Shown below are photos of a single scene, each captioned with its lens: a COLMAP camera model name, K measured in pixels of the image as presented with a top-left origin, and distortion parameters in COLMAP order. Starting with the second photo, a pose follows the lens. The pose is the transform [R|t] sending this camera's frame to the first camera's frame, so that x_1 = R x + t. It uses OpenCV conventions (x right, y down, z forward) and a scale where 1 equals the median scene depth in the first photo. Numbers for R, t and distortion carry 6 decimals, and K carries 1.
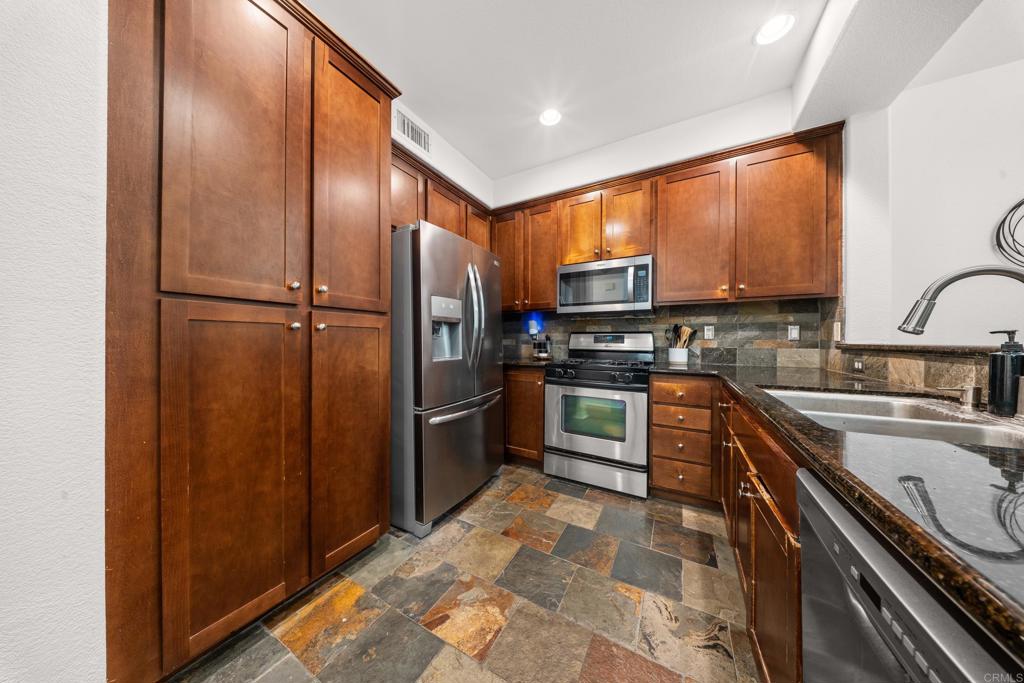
lens RADIAL K [[301.5, 0, 513.0], [0, 301.5, 342.6], [0, 0, 1]] dist [0.001586, -0.000431]
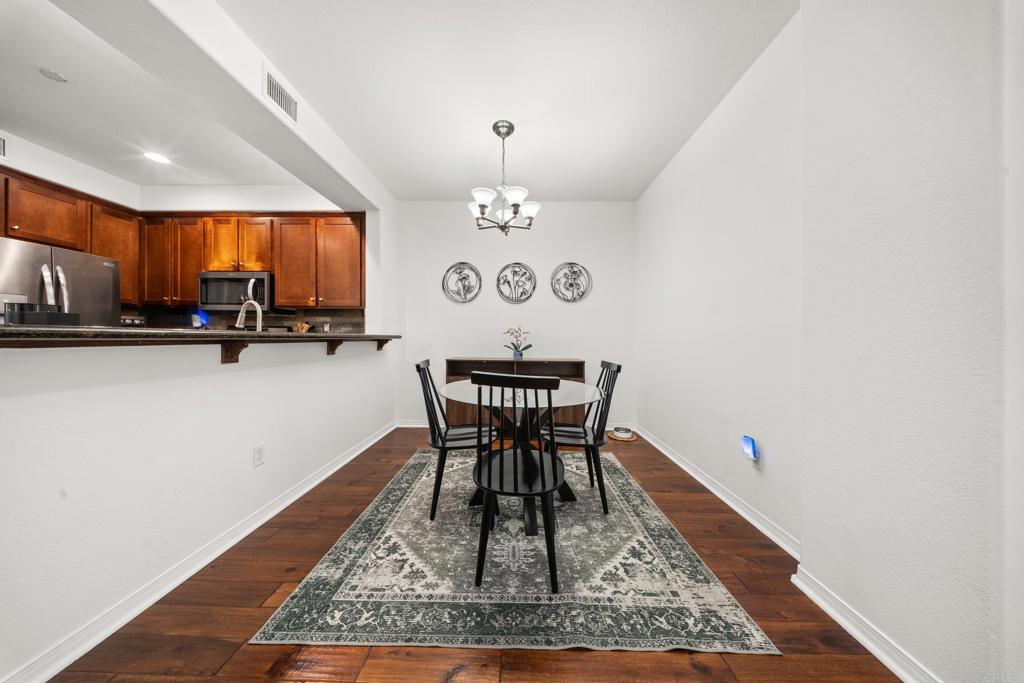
lens RADIAL K [[301.5, 0, 505.1], [0, 301.5, 338.3], [0, 0, 1]] dist [0.001586, -0.000431]
pose [[0.882460, 0.012503, 0.470222, 0.981905], [-0.006308, 0.999871, -0.014748, 0.043871], [-0.470346, 0.010048, 0.882425, -0.978580]]
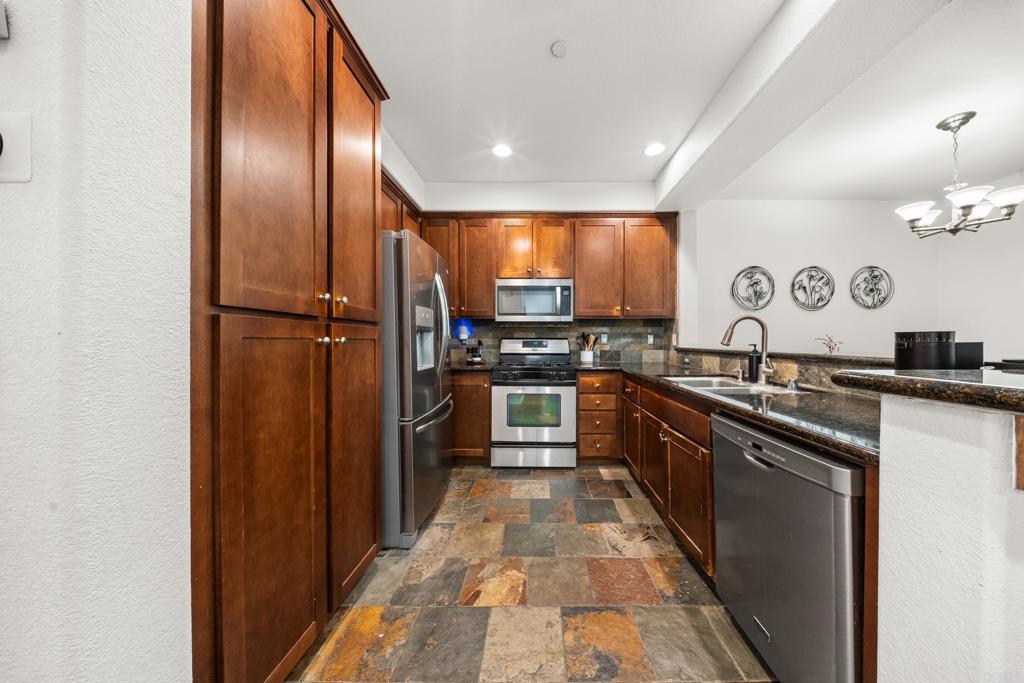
lens RADIAL K [[301.5, 0, 547.1], [0, 301.5, 342.9], [0, 0, 1]] dist [0.001586, -0.000431]
pose [[0.869670, -0.005769, 0.493599, -0.340855], [0.006029, 0.999981, 0.001065, -0.026191], [-0.493596, 0.002050, 0.869689, -0.082159]]
